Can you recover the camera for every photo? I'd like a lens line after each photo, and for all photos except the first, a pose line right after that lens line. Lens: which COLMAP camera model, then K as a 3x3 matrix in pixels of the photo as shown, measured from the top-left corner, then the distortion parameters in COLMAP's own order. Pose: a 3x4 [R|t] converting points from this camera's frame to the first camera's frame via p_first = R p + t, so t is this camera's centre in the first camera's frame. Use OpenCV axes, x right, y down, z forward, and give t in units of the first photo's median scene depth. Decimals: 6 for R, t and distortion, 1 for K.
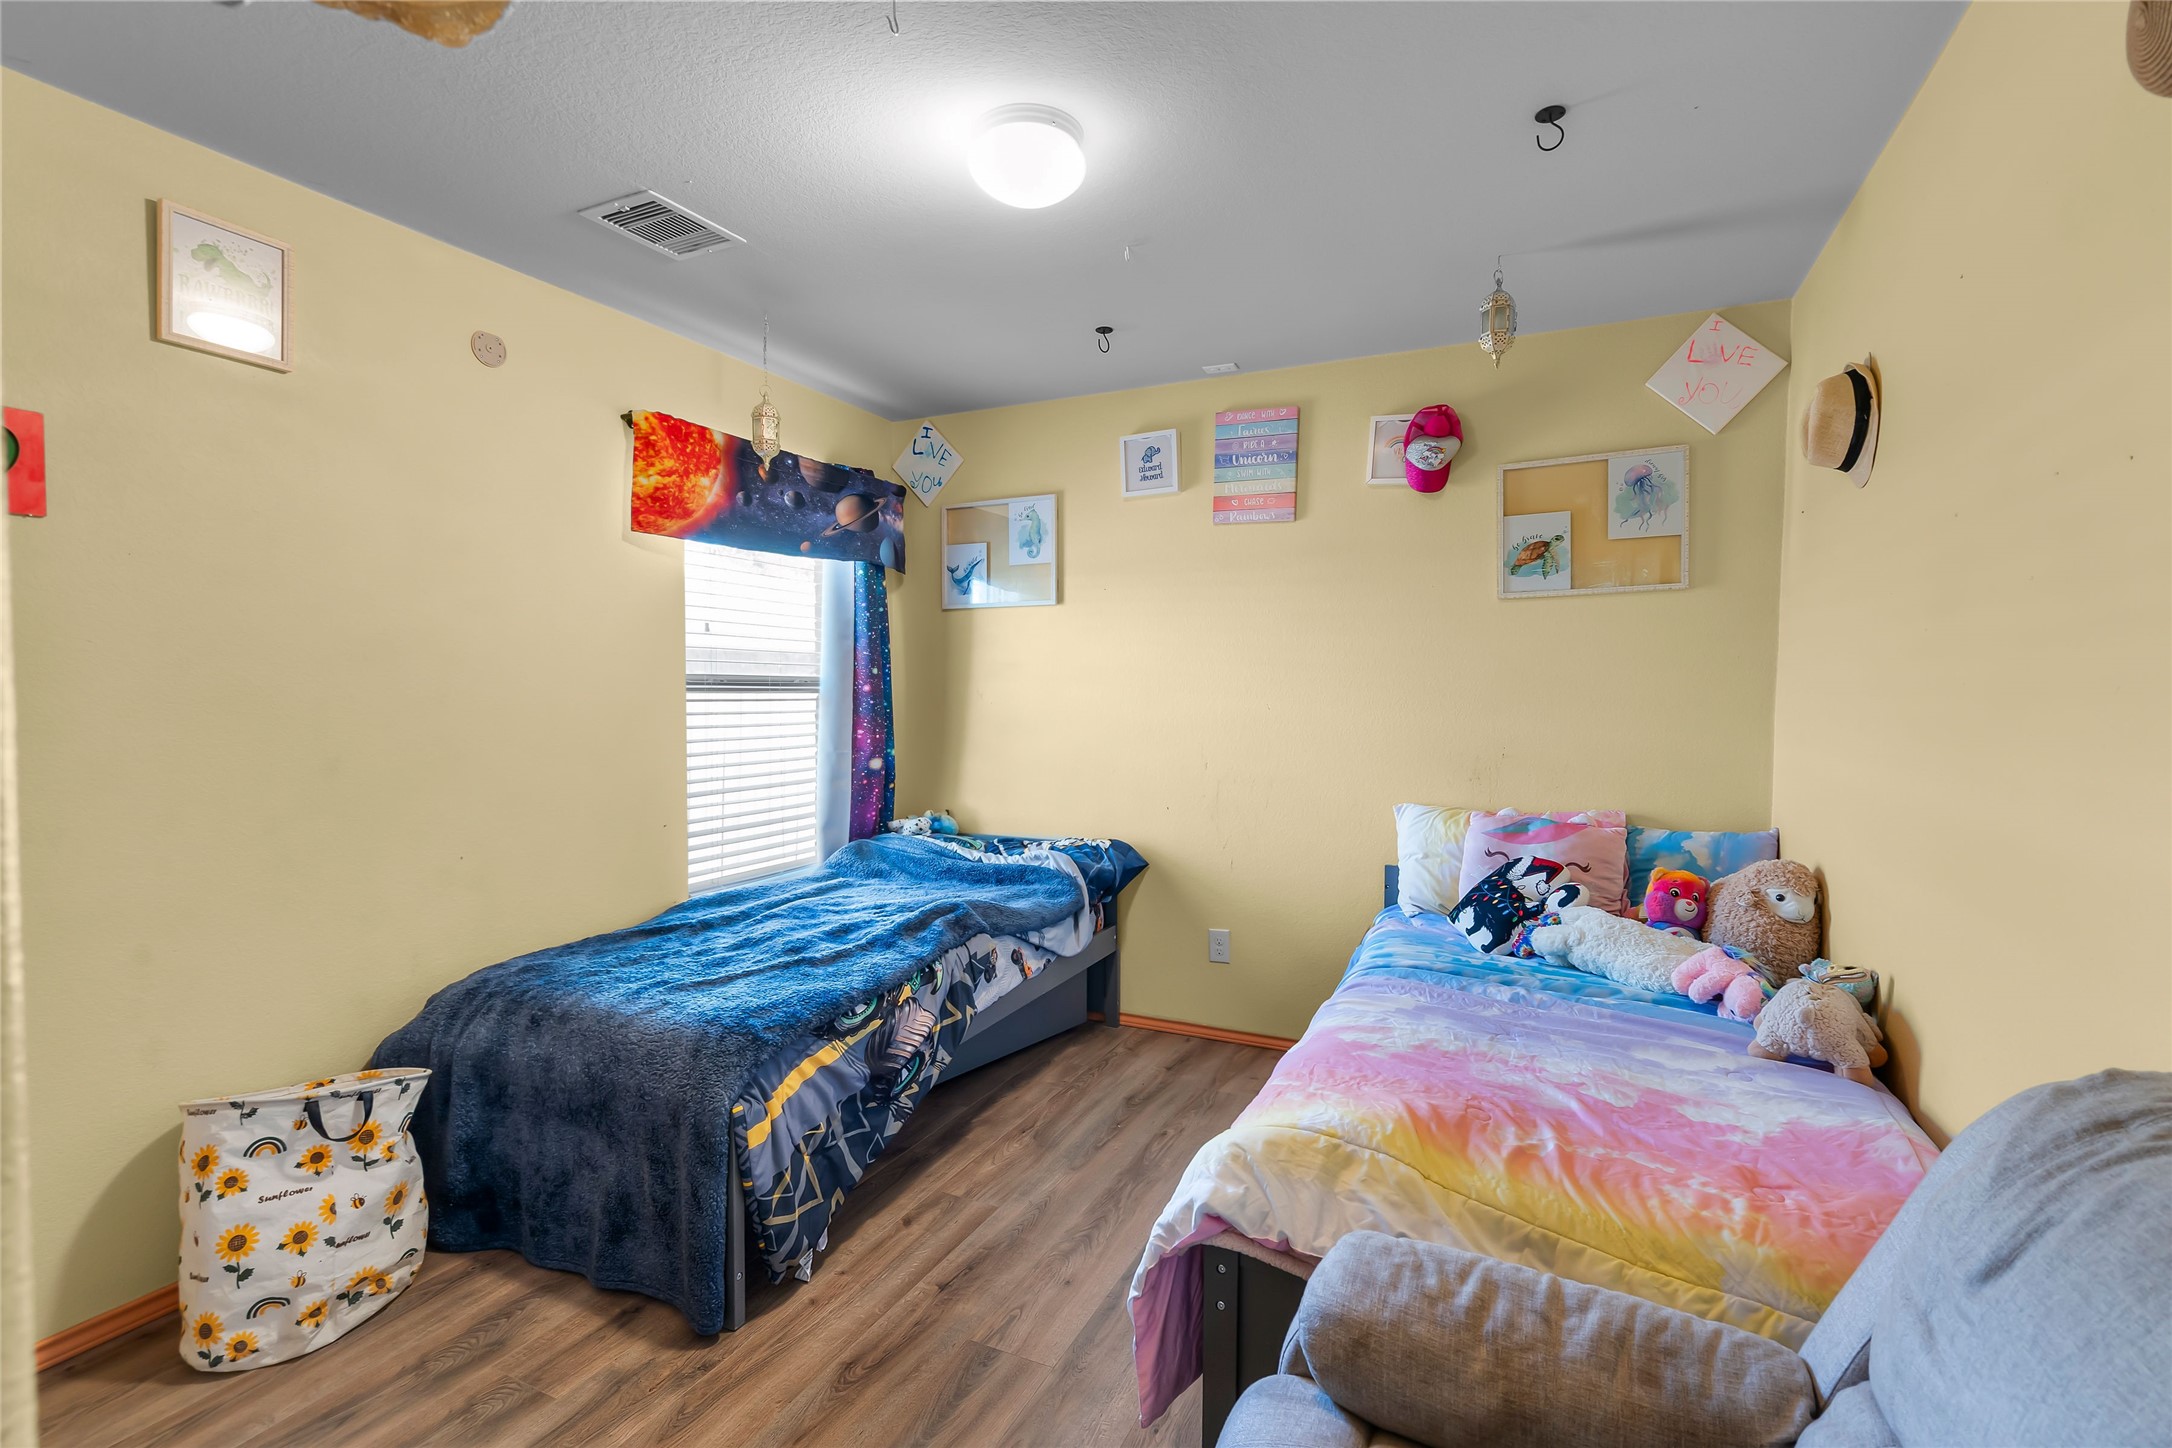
lens RADIAL K [[999.5, 0, 1080.7], [0, 999.5, 709.2], [0, 0, 1]] dist [-0.002585, 0.000849]
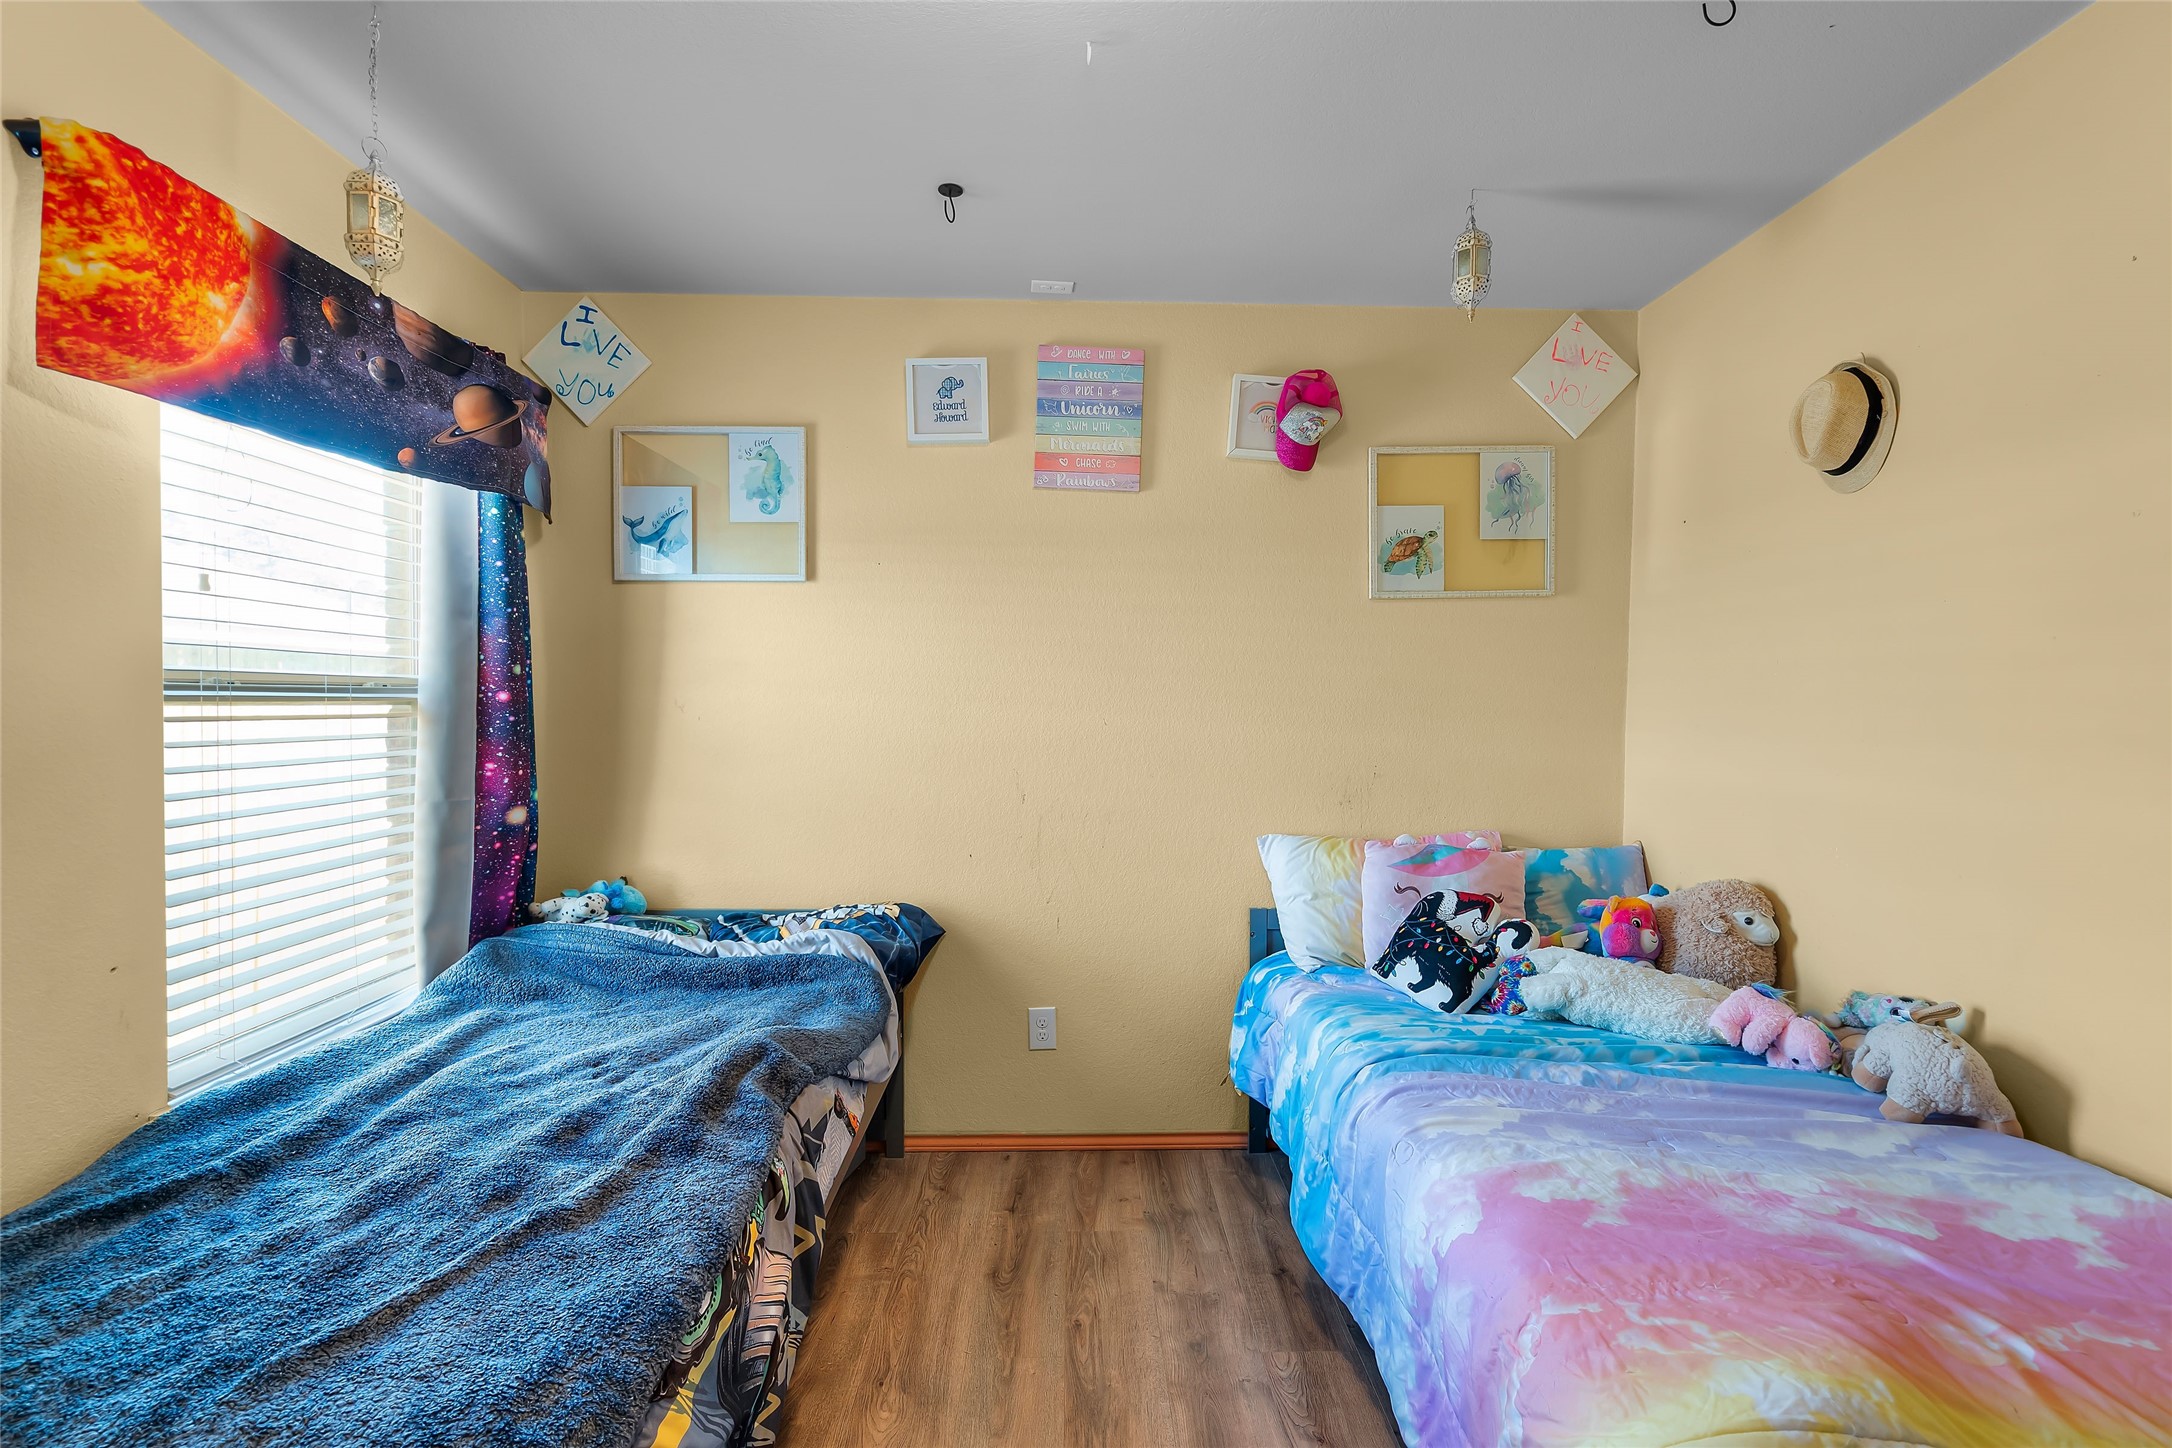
lens RADIAL K [[999.5, 0, 1088.6], [0, 999.5, 710.7], [0, 0, 1]] dist [-0.002585, 0.000849]
pose [[0.886410, -0.003416, 0.462888, -0.218719], [0.007025, 0.999957, -0.006072, -0.007043], [-0.462847, 0.008634, 0.886396, 0.335157]]
